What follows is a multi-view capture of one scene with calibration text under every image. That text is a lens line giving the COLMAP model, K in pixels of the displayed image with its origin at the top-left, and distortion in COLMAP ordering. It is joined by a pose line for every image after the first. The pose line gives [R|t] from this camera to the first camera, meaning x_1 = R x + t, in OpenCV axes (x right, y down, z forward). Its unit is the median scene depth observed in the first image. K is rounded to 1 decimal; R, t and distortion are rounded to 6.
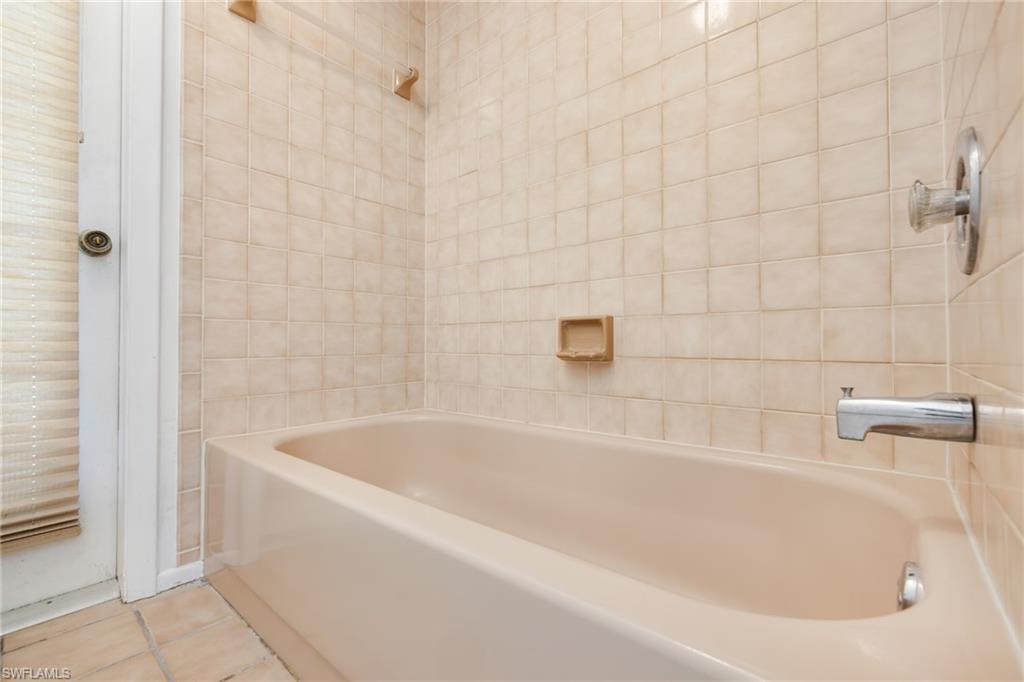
lens RADIAL K [[422.2, 0, 513.7], [0, 422.2, 343.6], [0, 0, 1]] dist [0.000984, -0.000877]
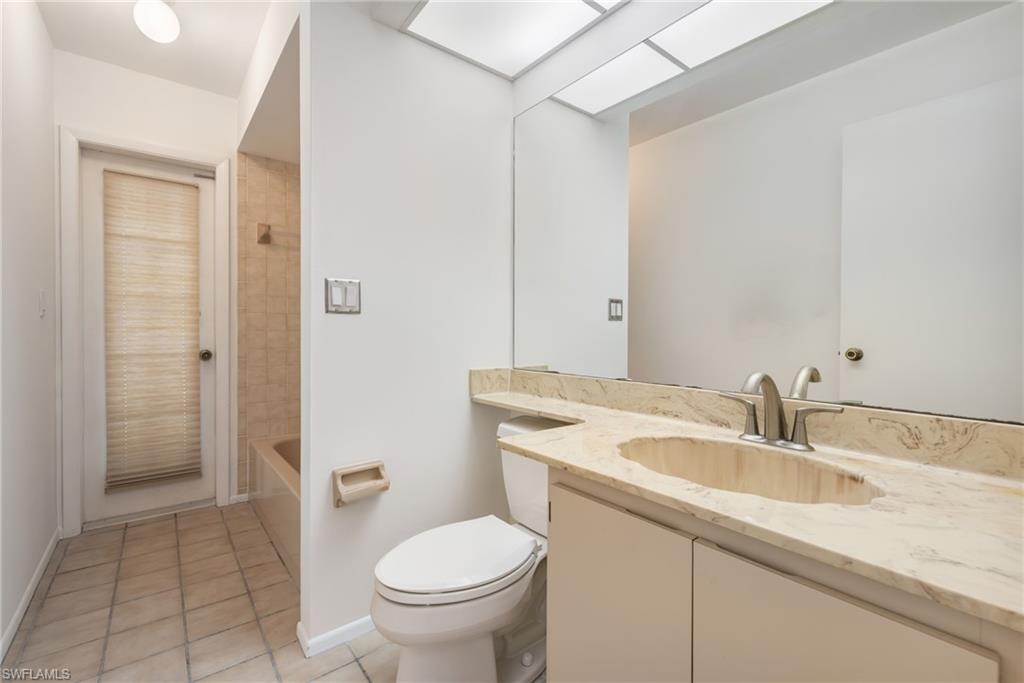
lens RADIAL K [[446.5, 0, 516.3], [0, 446.5, 335.8], [0, 0, 1]] dist [0.001213, 0.000357]
pose [[0.981320, 0.012776, -0.191957, 1.178993], [-0.007643, 0.999594, 0.027458, -0.428230], [0.192230, -0.025478, 0.981019, -1.101484]]
